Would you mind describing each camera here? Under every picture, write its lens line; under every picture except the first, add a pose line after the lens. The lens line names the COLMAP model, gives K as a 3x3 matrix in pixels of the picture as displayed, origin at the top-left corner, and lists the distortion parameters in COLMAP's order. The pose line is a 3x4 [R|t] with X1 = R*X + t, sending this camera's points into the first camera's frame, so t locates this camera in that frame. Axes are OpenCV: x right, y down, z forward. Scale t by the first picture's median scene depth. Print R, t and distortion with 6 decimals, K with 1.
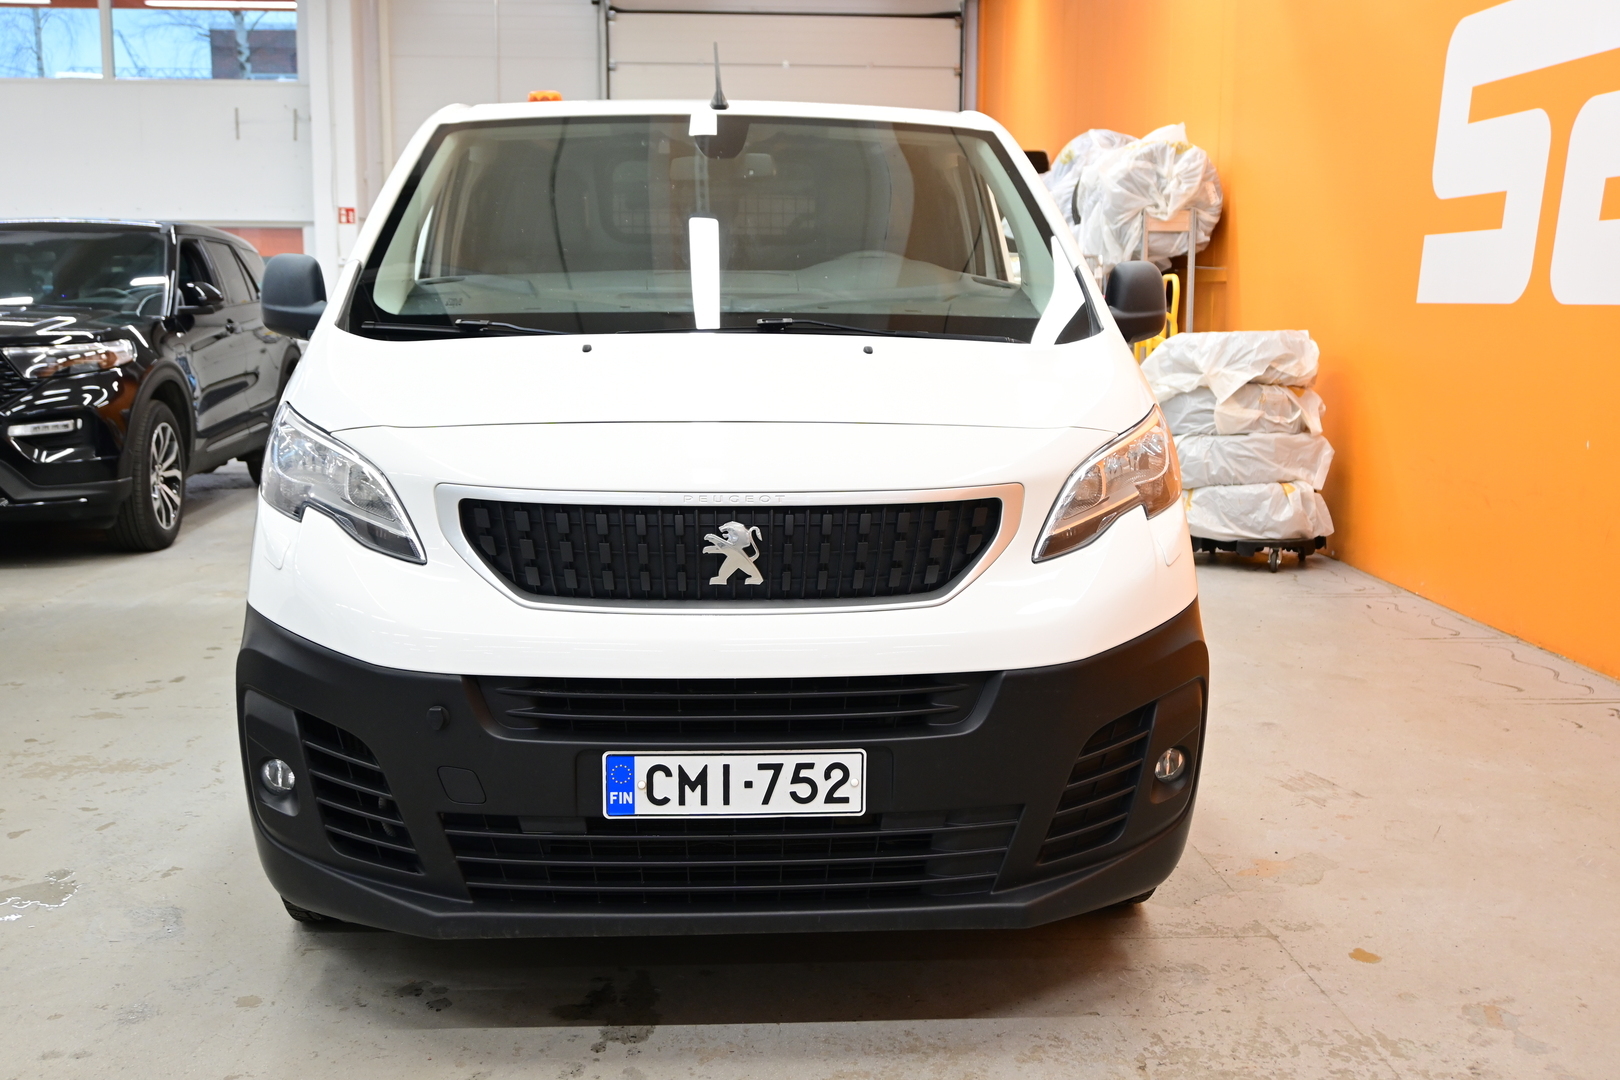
lens RADIAL K [[1731.5, 0, 810.0], [0, 1731.5, 540.0], [0, 0, 1]] dist [0.003196, -0.030642]
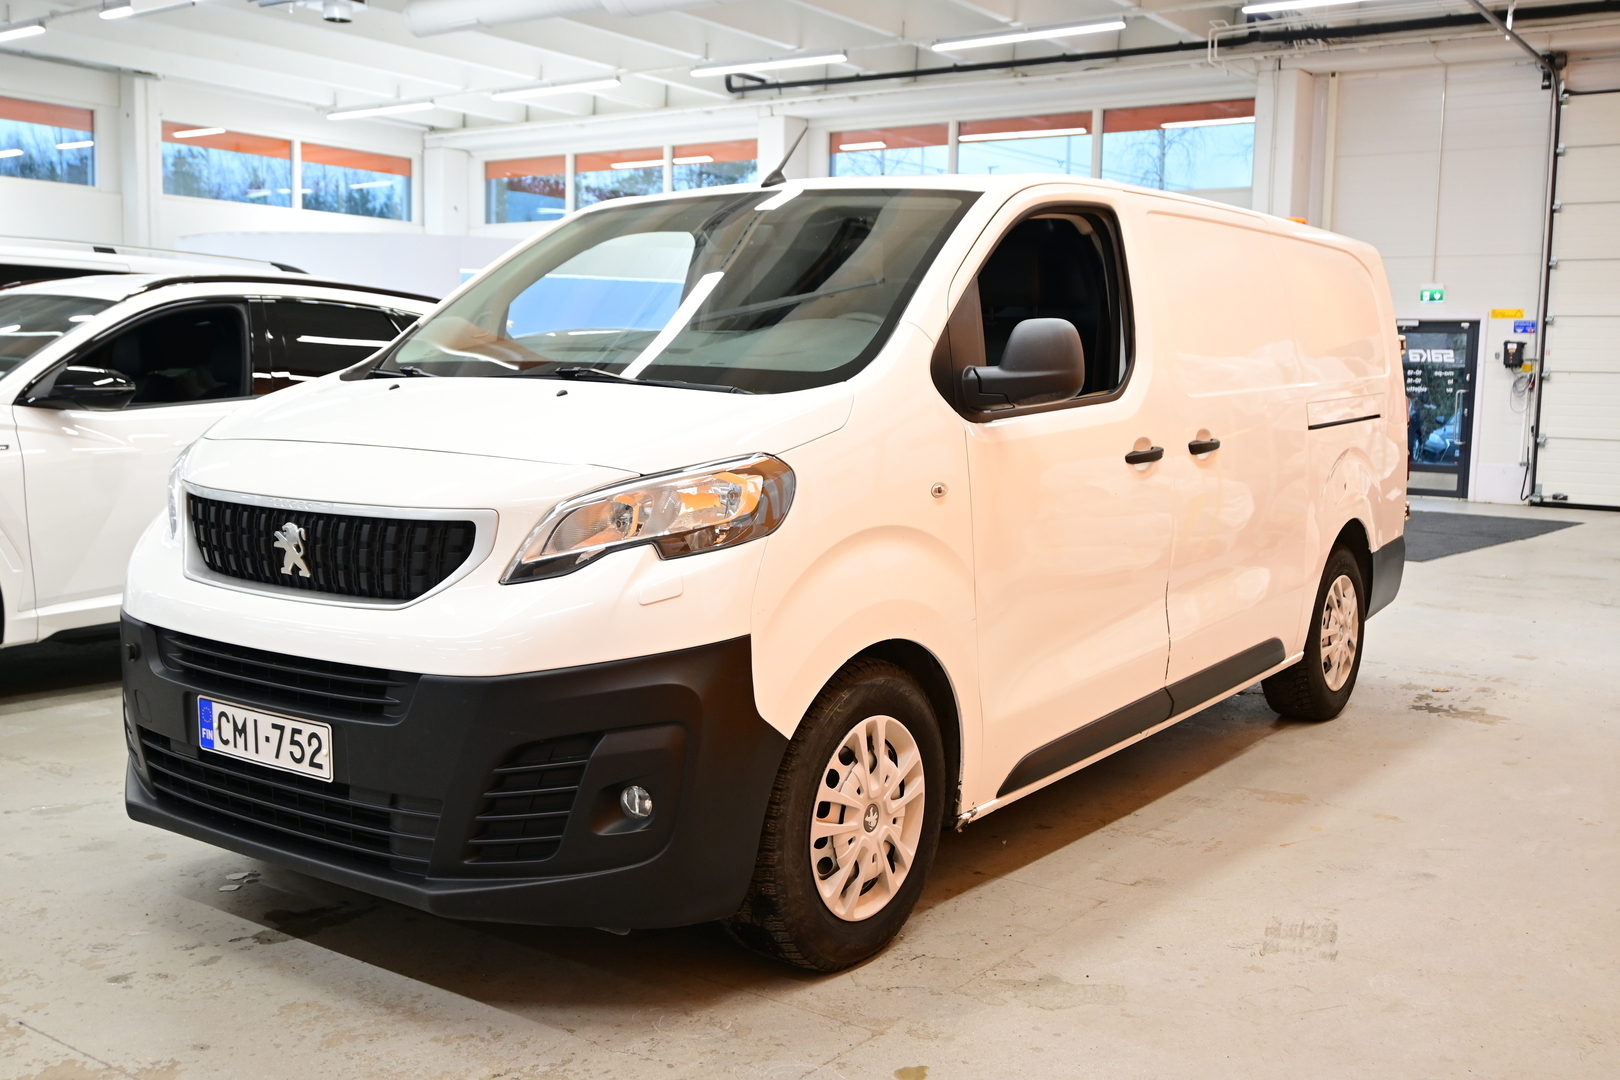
lens RADIAL K [[1637.6, 0, 810.0], [0, 1637.6, 540.0], [0, 0, 1]] dist [-0.006898, -0.006830]
pose [[0.766722, 0.075452, -0.637529, 0.961593], [-0.107918, 0.994086, -0.012136, -0.023750], [0.632843, 0.078106, 0.770330, 0.345750]]
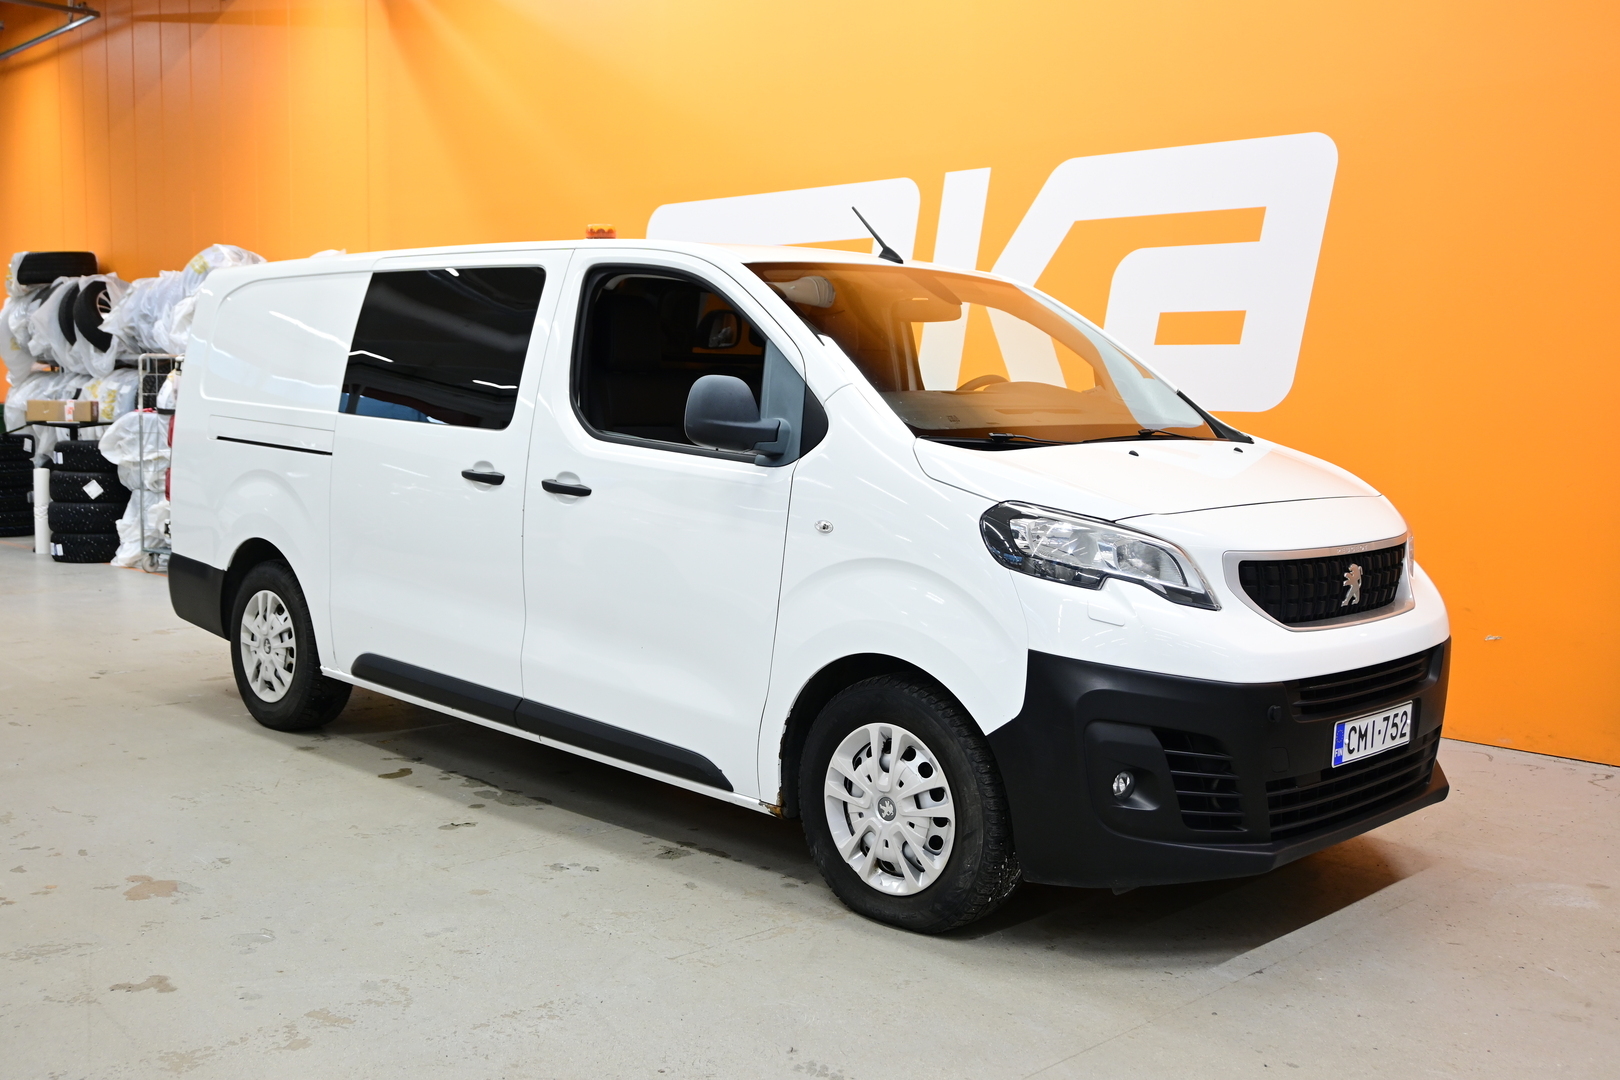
lens RADIAL K [[1541.7, 0, 810.0], [0, 1541.7, 540.0], [0, 0, 1]] dist [0.008006, 0.004367]
pose [[0.753631, -0.054606, 0.655026, -1.298655], [0.084260, 0.996347, -0.013885, -0.053025], [-0.651875, 0.065657, 0.755479, 0.275434]]
